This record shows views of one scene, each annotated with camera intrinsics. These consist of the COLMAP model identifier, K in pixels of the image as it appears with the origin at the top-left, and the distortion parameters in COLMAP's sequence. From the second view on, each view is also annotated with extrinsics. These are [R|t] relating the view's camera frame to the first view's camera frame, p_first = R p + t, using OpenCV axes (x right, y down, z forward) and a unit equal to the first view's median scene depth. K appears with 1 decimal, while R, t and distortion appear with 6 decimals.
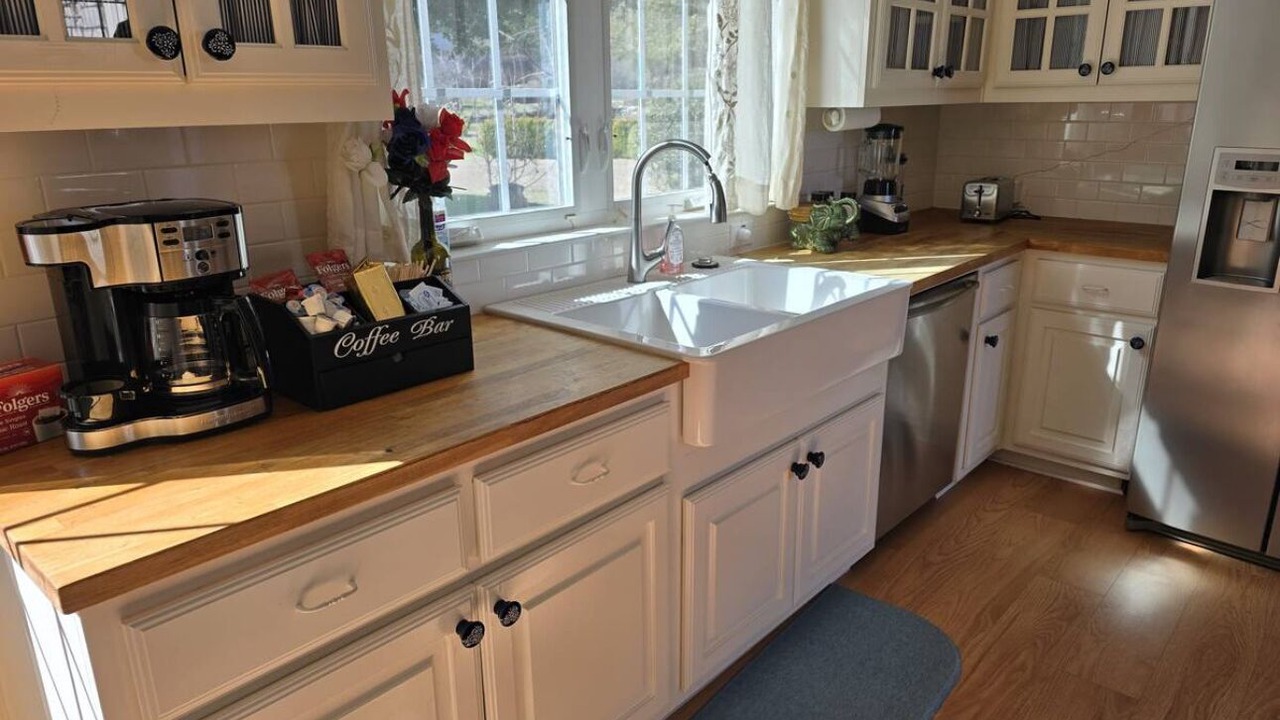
lens RADIAL K [[876.6, 0, 640.0], [0, 876.6, 360.0], [0, 0, 1]] dist [0.089043, -0.098411]
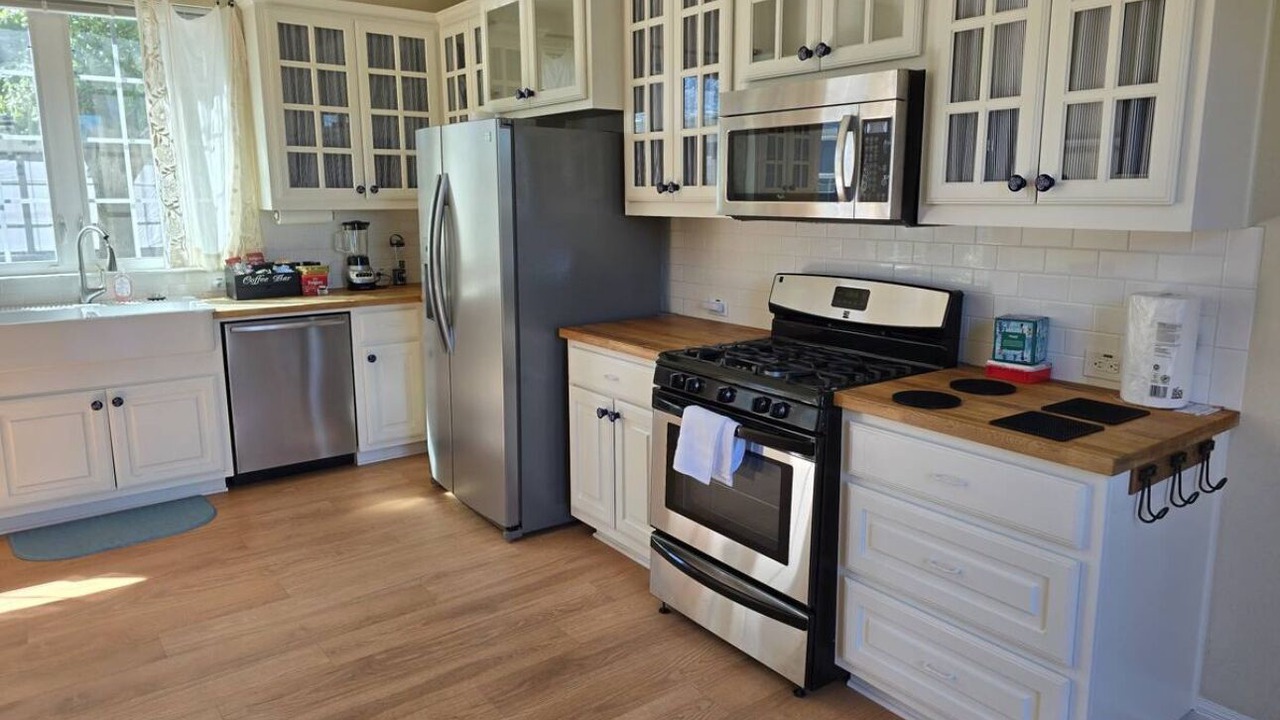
lens RADIAL K [[828.2, 0, 640.0], [0, 828.2, 360.0], [0, 0, 1]] dist [-0.005853, -0.001707]
pose [[0.979007, 0.043534, -0.199126, 1.060607], [-0.063090, 0.993671, -0.092940, 0.079434], [0.193819, 0.103551, 0.975557, -0.292833]]
